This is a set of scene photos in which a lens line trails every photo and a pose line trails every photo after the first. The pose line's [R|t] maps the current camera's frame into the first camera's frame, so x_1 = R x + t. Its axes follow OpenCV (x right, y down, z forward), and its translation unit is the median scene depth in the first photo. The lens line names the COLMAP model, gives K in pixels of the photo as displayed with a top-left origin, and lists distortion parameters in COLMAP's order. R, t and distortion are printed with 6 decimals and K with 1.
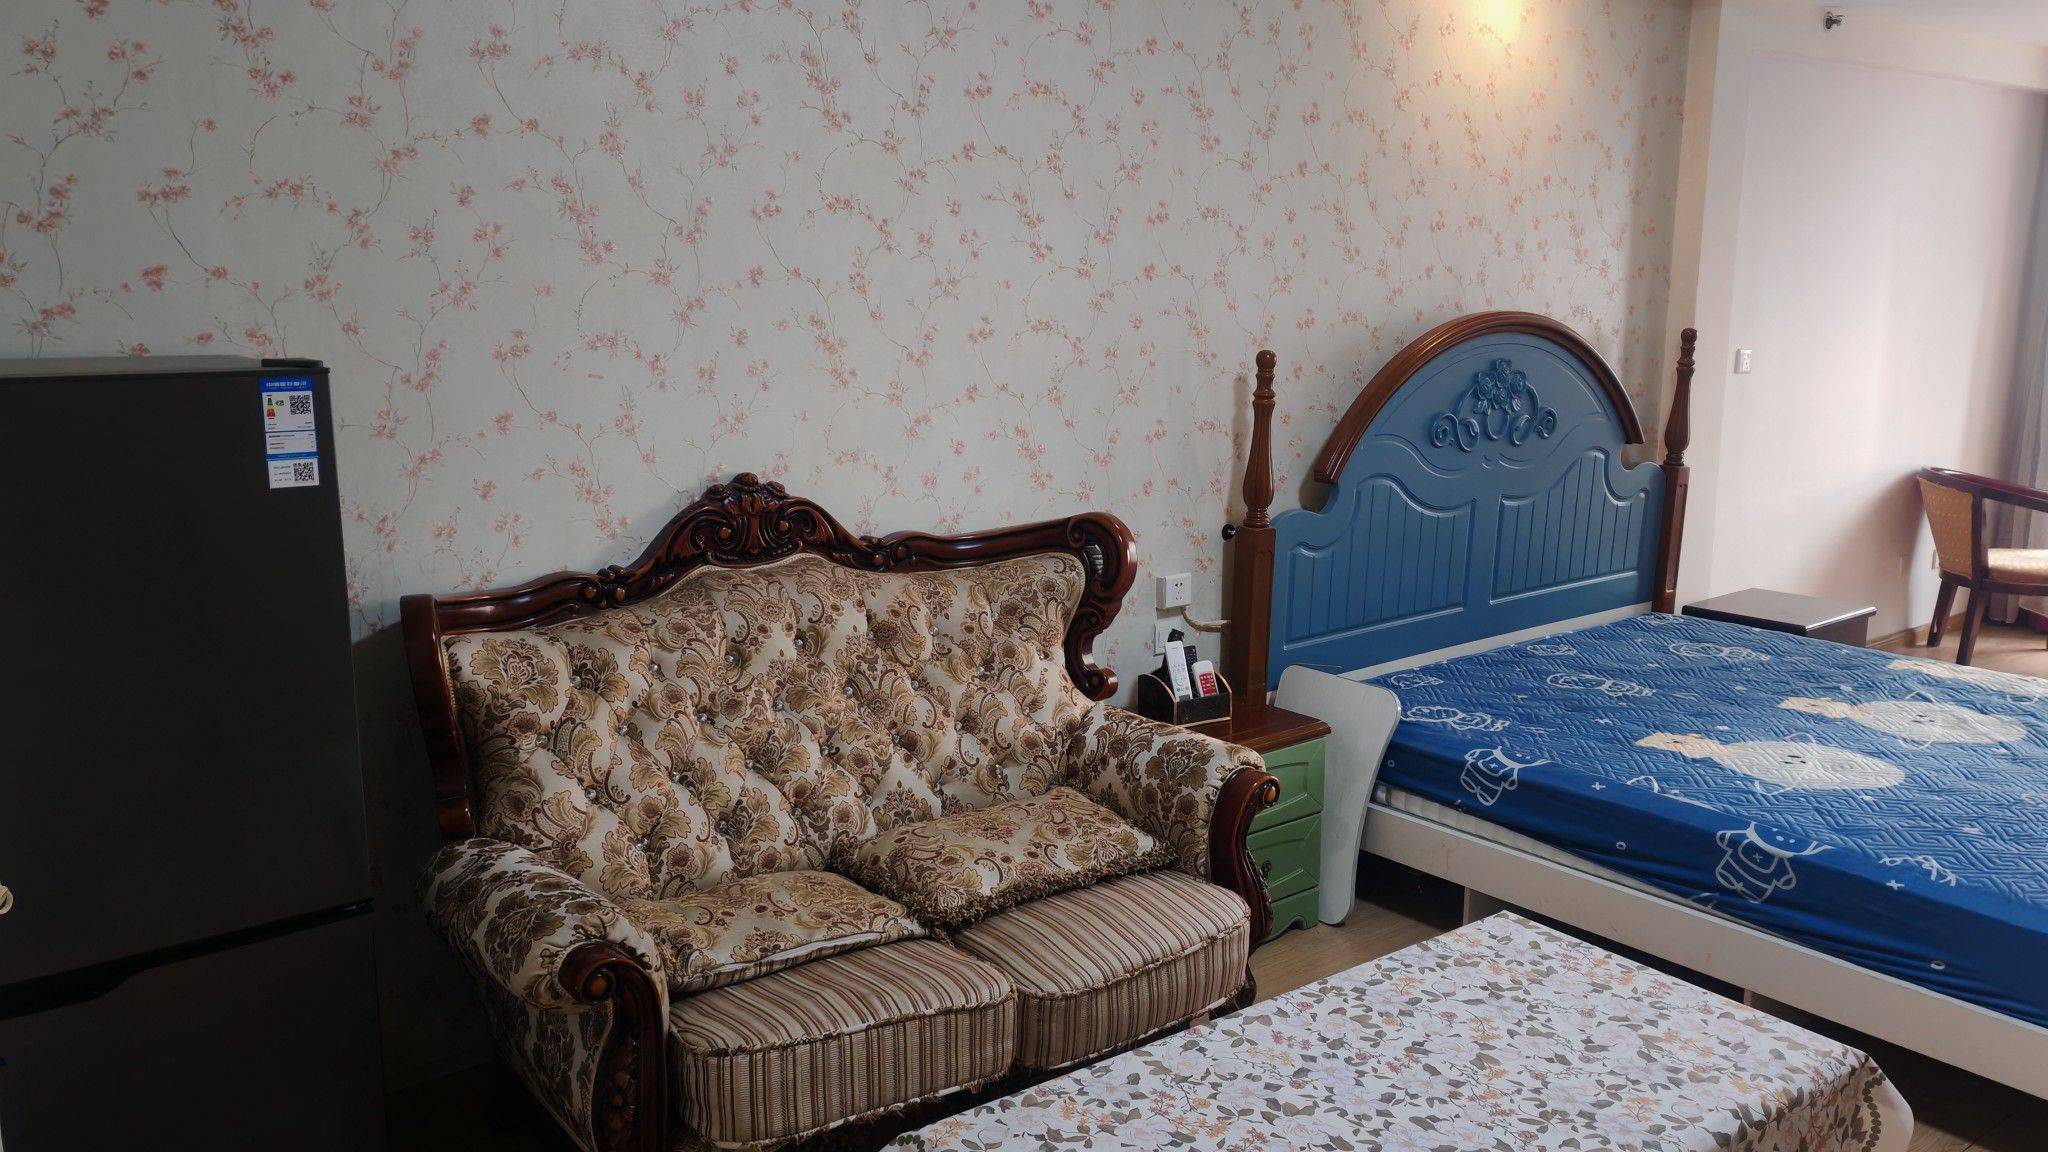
lens RADIAL K [[1543.8, 0, 1026.3], [0, 1543.8, 565.9], [0, 0, 1]] dist [0.009230, 0.060207]
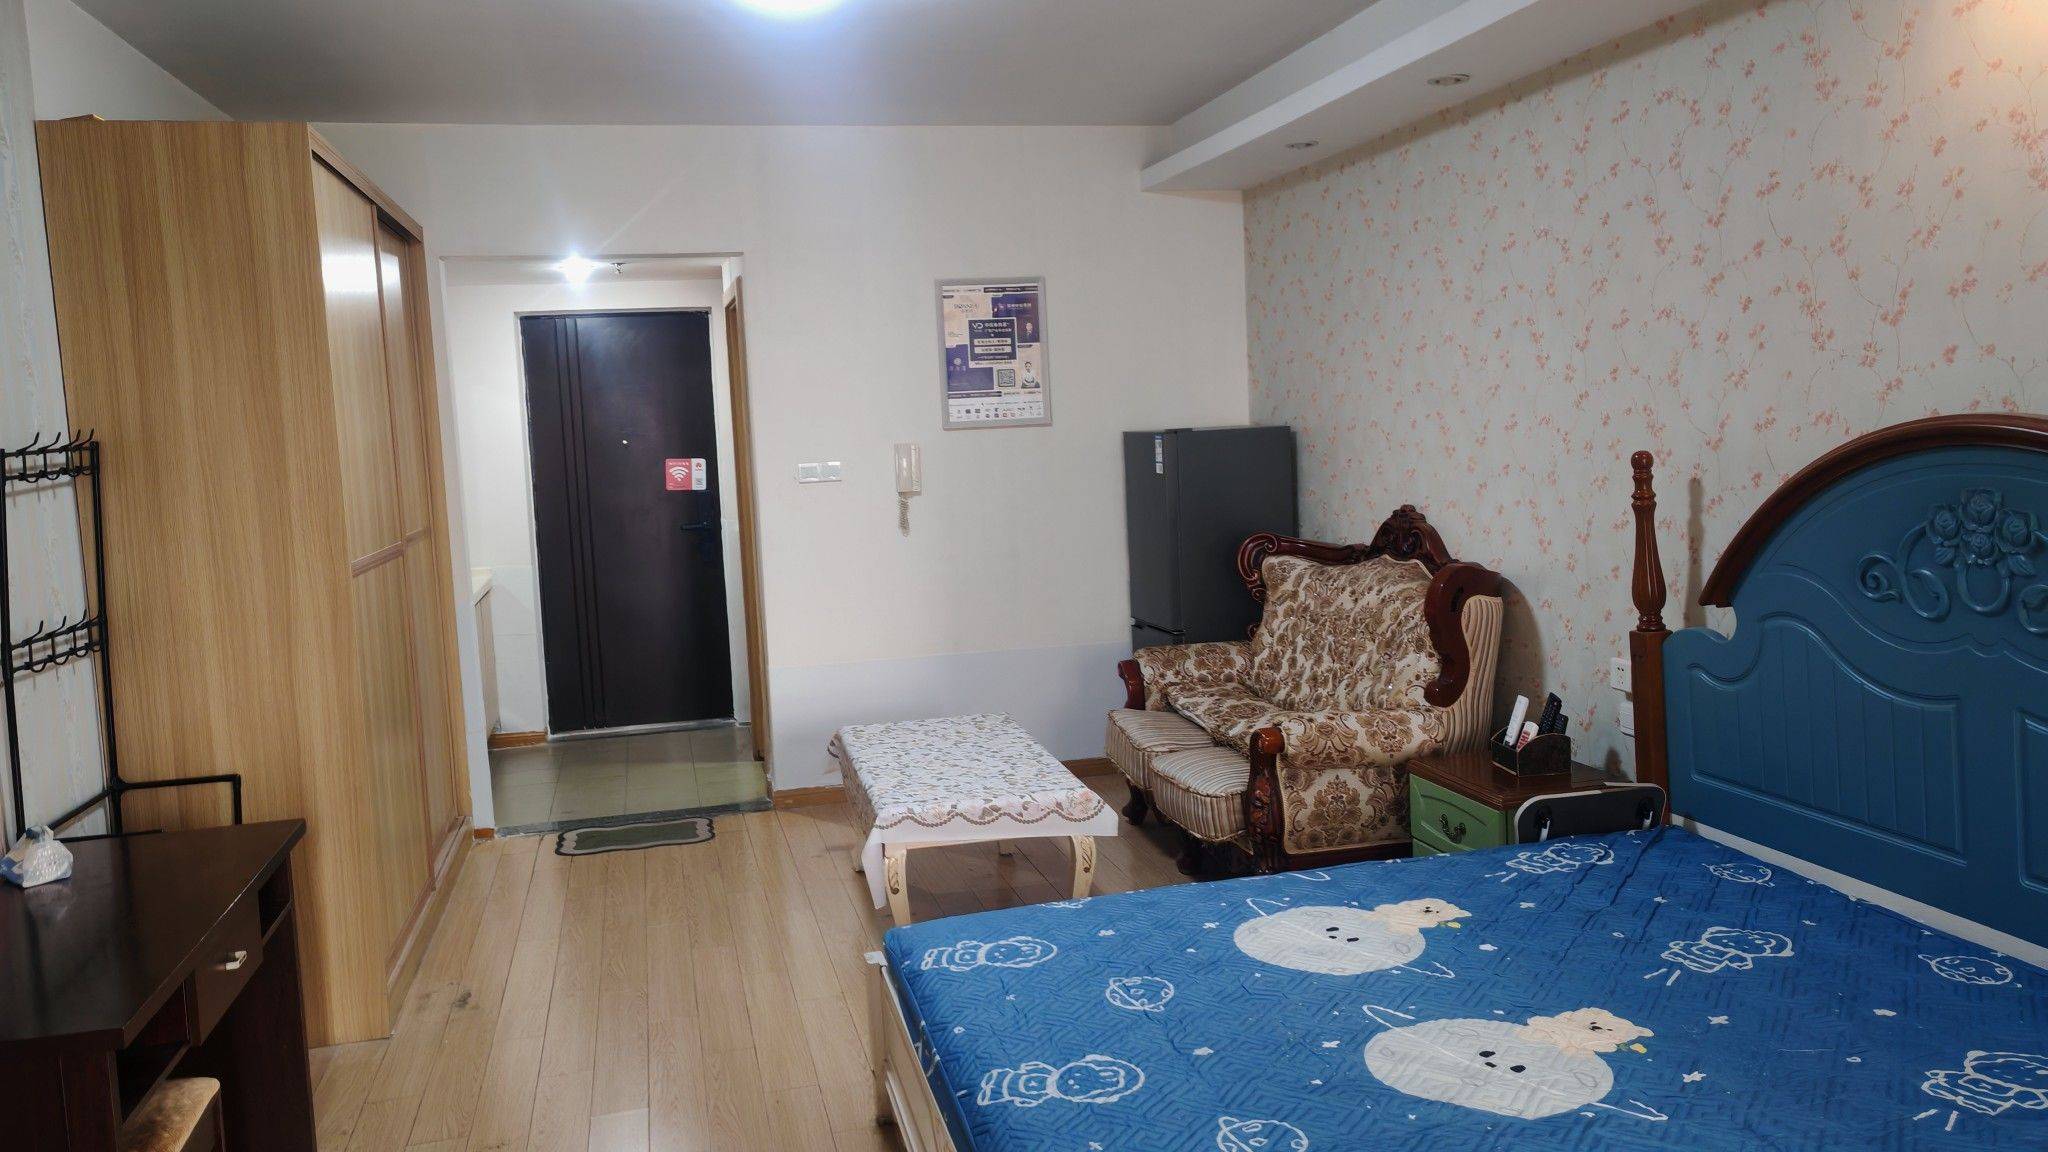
lens RADIAL K [[1543.8, 0, 1026.3], [0, 1543.8, 565.9], [0, 0, 1]] dist [0.009230, 0.060207]
pose [[-0.395735, 0.113850, -0.911280, 1.382448], [-0.122654, 0.976844, 0.175305, -0.218603], [0.910137, 0.181146, -0.372607, 1.160321]]
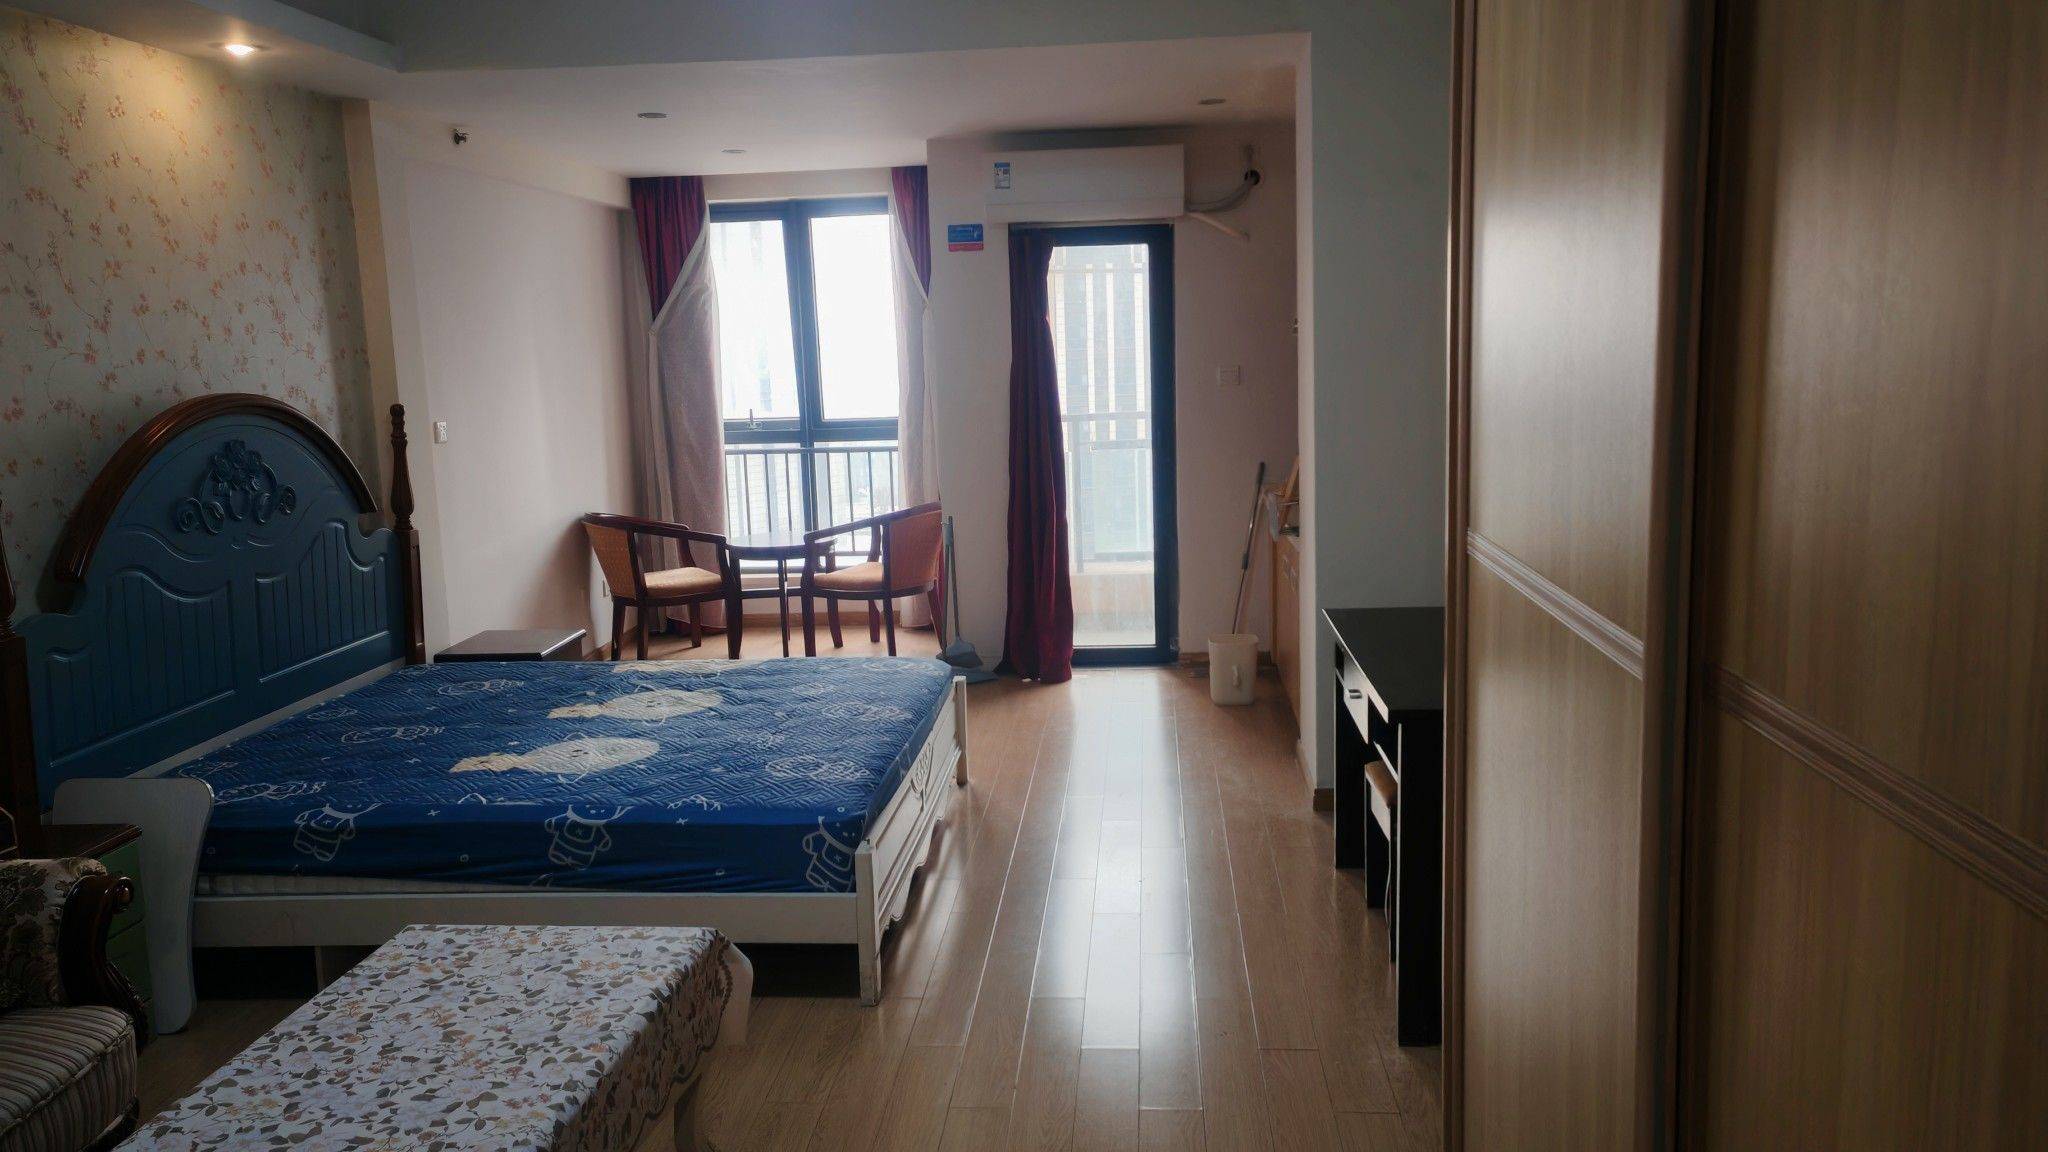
lens RADIAL K [[1543.8, 0, 1026.3], [0, 1543.8, 565.9], [0, 0, 1]] dist [0.009230, 0.060207]
pose [[0.665004, -0.124642, 0.736366, -0.140614], [0.163022, 0.986425, 0.019746, 0.015432], [-0.728831, 0.106913, 0.676295, -0.075678]]
